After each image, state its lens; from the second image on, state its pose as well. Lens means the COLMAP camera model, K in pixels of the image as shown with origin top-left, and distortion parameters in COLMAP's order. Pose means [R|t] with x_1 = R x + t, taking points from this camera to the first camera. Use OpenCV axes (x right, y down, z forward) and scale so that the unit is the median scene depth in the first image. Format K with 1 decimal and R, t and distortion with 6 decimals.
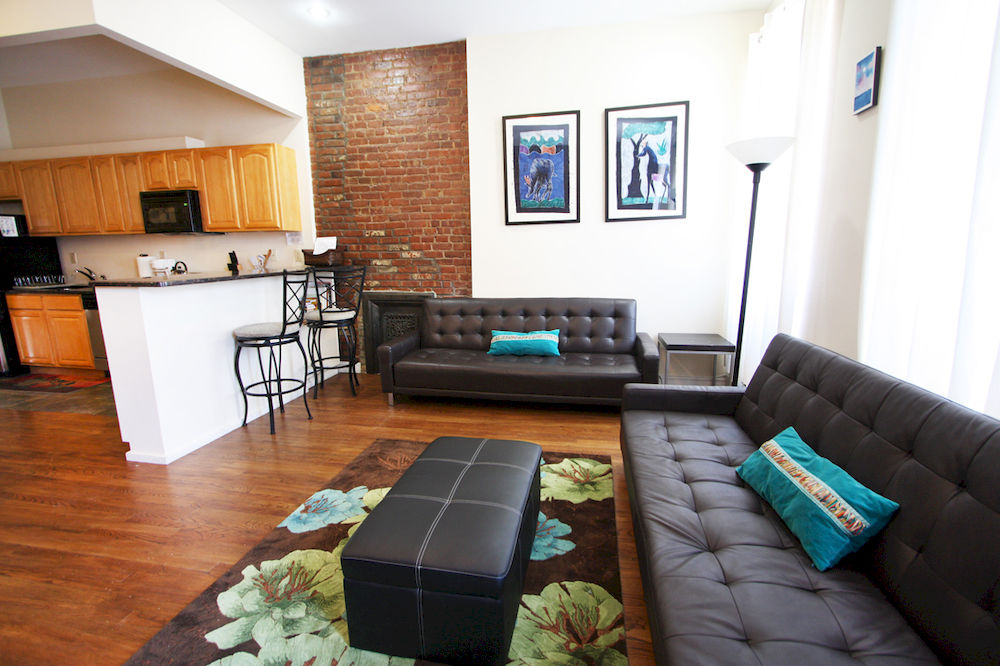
lens RADIAL K [[460.6, 0, 502.0], [0, 460.6, 338.3], [0, 0, 1]] dist [-0.016542, 0.001626]
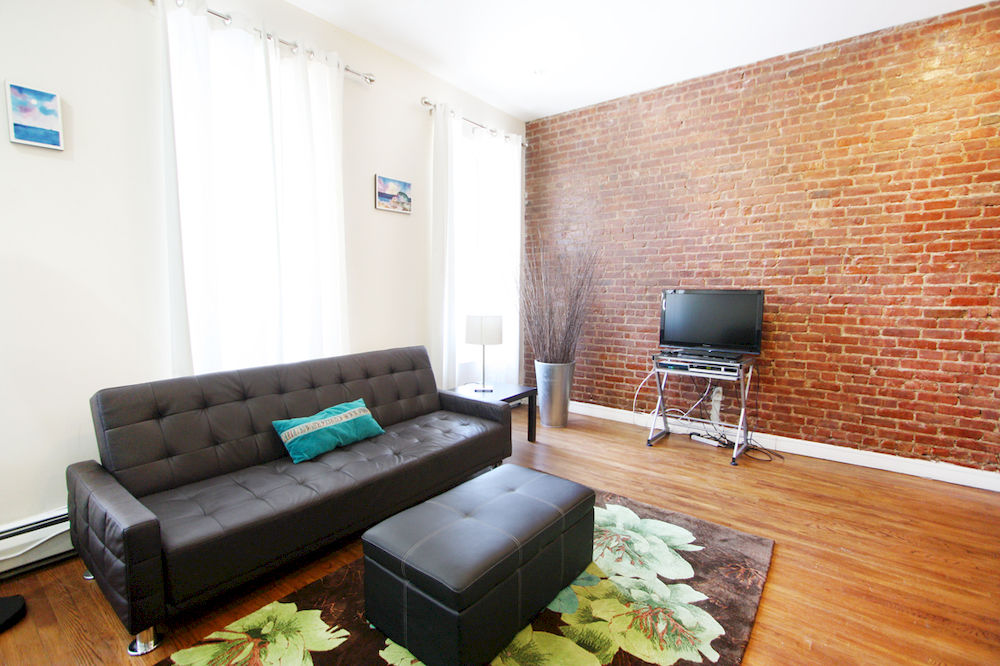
lens RADIAL K [[460.6, 0, 502.8], [0, 460.6, 338.6], [0, 0, 1]] dist [-0.016542, 0.001626]
pose [[-0.894317, -0.038814, 0.445747, -0.270260], [0.090591, 0.959890, 0.265340, -0.160799], [-0.438166, 0.277679, -0.854930, 0.839730]]
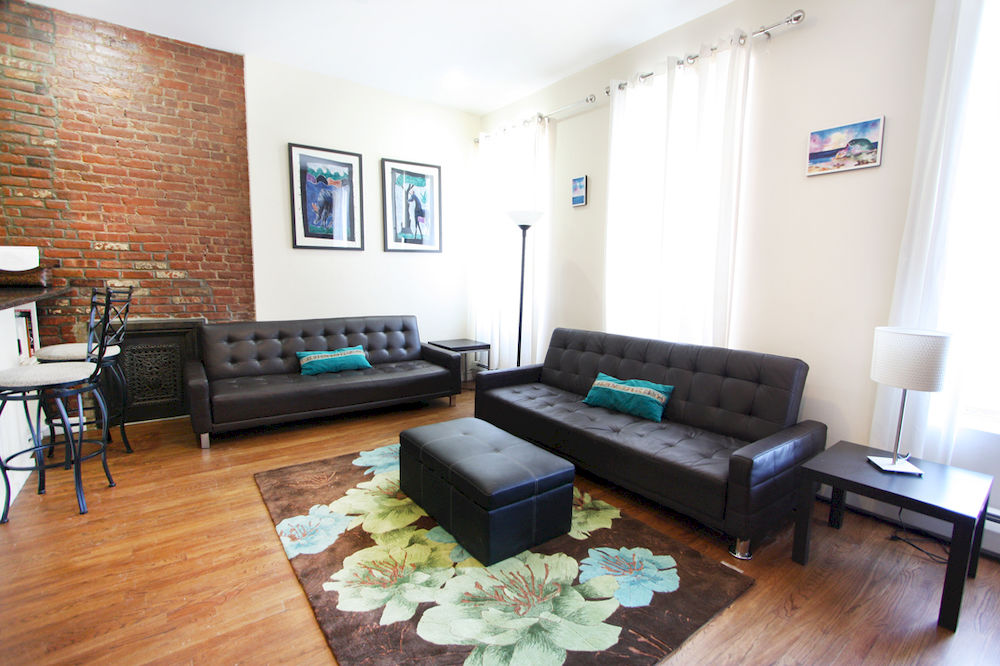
lens RADIAL K [[460.6, 0, 501.4], [0, 460.6, 337.8], [0, 0, 1]] dist [-0.016542, 0.001626]
pose [[0.674621, -0.073522, 0.734493, -0.479773], [0.111936, 0.993710, -0.003342, 0.005356], [-0.729627, 0.084471, 0.678608, -0.002201]]
